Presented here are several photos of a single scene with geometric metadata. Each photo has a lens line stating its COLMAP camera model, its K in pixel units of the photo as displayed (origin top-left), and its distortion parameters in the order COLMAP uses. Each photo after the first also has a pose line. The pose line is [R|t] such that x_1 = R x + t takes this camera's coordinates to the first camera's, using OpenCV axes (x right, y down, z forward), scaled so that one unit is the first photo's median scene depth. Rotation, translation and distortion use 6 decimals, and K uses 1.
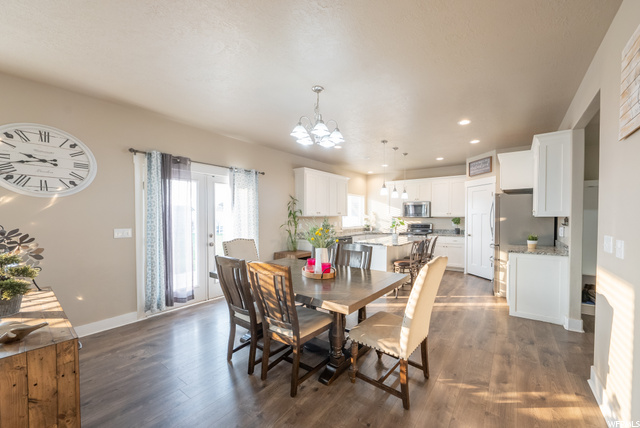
lens RADIAL K [[233.7, 0, 364.5], [0, 233.7, 221.7], [0, 0, 1]] dist [-0.003869, -0.000701]
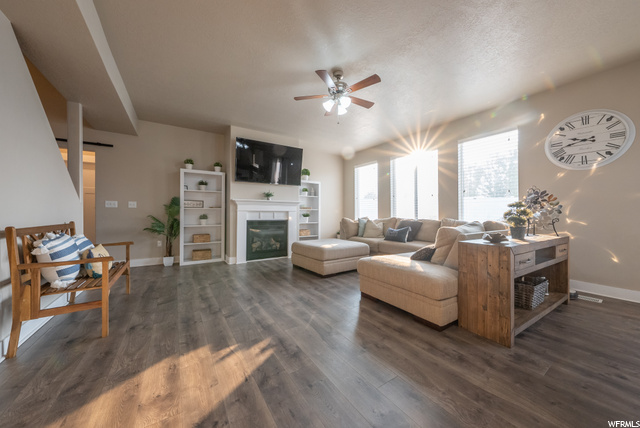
lens RADIAL K [[229.7, 0, 322.3], [0, 229.7, 208.4], [0, 0, 1]] dist [0.001419, 0.000400]
pose [[-0.412425, -0.021899, -0.910728, 0.211808], [-0.027871, 0.999546, -0.011413, 0.111802], [0.910565, 0.020676, -0.412848, 0.185423]]
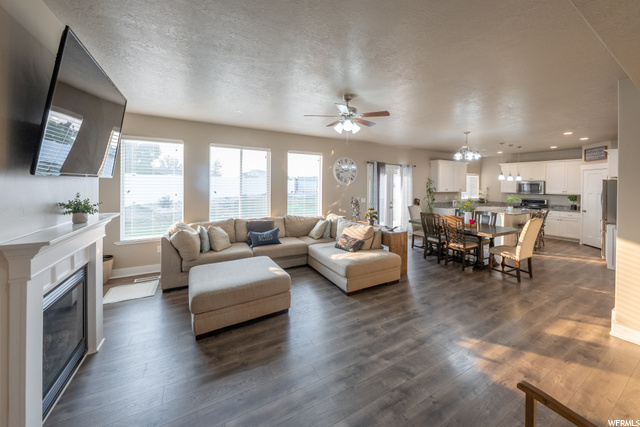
lens RADIAL K [[229.7, 0, 355.8], [0, 229.7, 186.3], [0, 0, 1]] dist [0.001419, 0.000400]
pose [[0.902384, 0.011221, -0.430787, -0.157064], [-0.020423, 0.999651, -0.016742, -0.039558], [0.430449, 0.023906, 0.902298, -0.903755]]
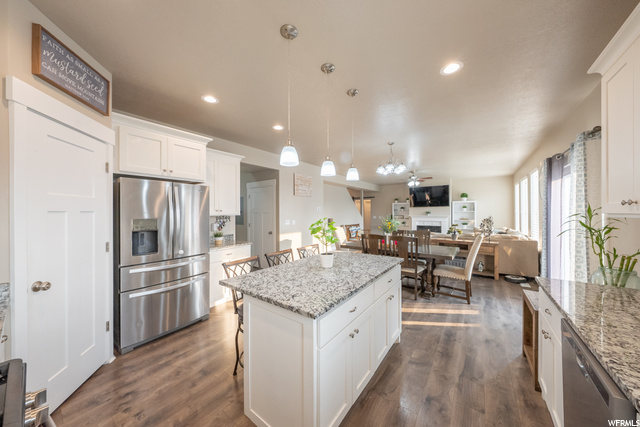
lens RADIAL K [[229.7, 0, 321.5], [0, 229.7, 209.1], [0, 0, 1]] dist [0.001419, 0.000400]
pose [[-0.998035, -0.001649, 0.062642, 0.156999], [-0.000507, 0.999833, 0.018246, -0.087544], [-0.062661, 0.018179, -0.997869, 2.295261]]
